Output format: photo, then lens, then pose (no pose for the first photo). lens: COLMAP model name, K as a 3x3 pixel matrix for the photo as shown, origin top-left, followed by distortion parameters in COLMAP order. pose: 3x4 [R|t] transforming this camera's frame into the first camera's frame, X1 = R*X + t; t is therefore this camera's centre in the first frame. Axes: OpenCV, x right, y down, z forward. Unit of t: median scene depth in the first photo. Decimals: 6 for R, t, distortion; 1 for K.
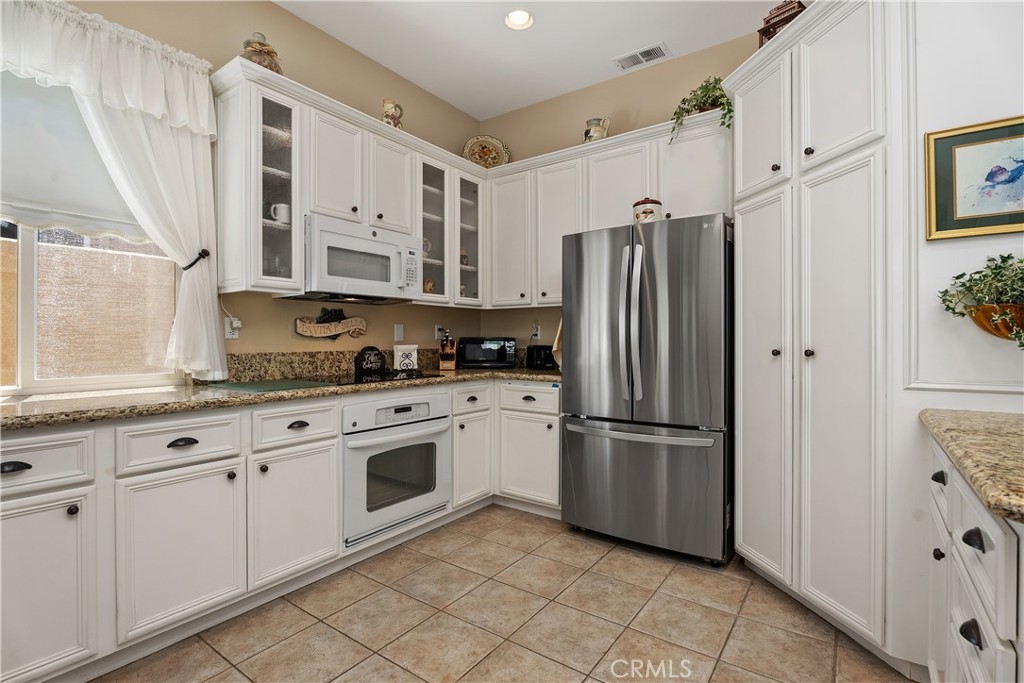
lens RADIAL K [[485.3, 0, 509.6], [0, 485.3, 339.3], [0, 0, 1]] dist [-0.007700, -0.003016]
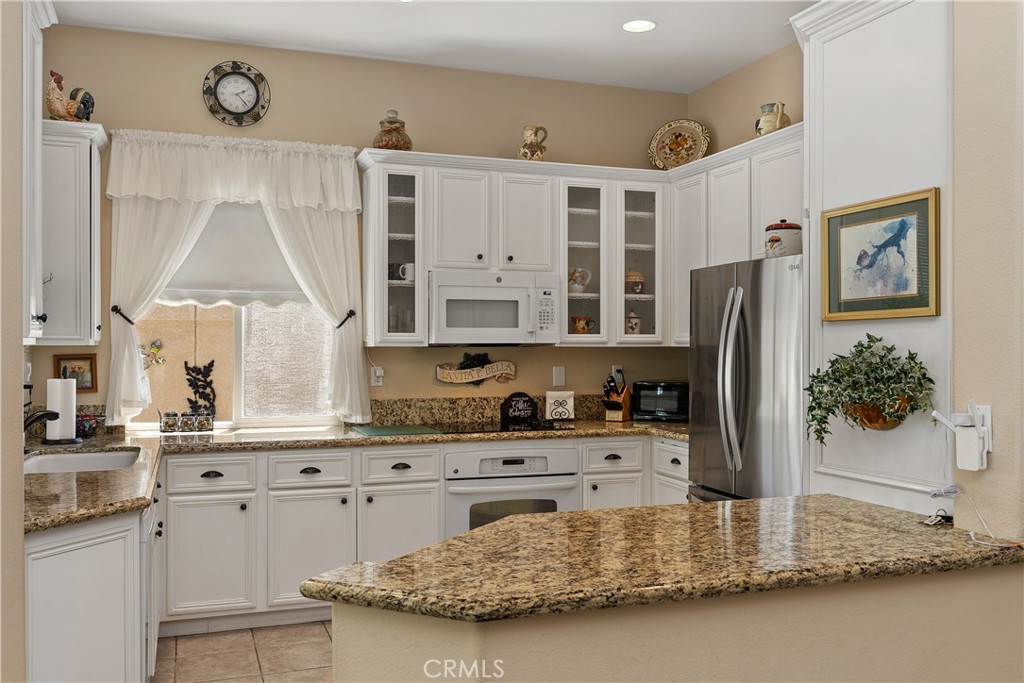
lens RADIAL K [[912.8, 0, 516.9], [0, 912.8, 340.4], [0, 0, 1]] dist [-0.000512, -0.006018]
pose [[0.826863, -0.000690, -0.562403, 0.836944], [-0.001360, 0.999994, -0.003226, -0.095847], [0.562402, 0.003433, 0.826857, -0.528985]]
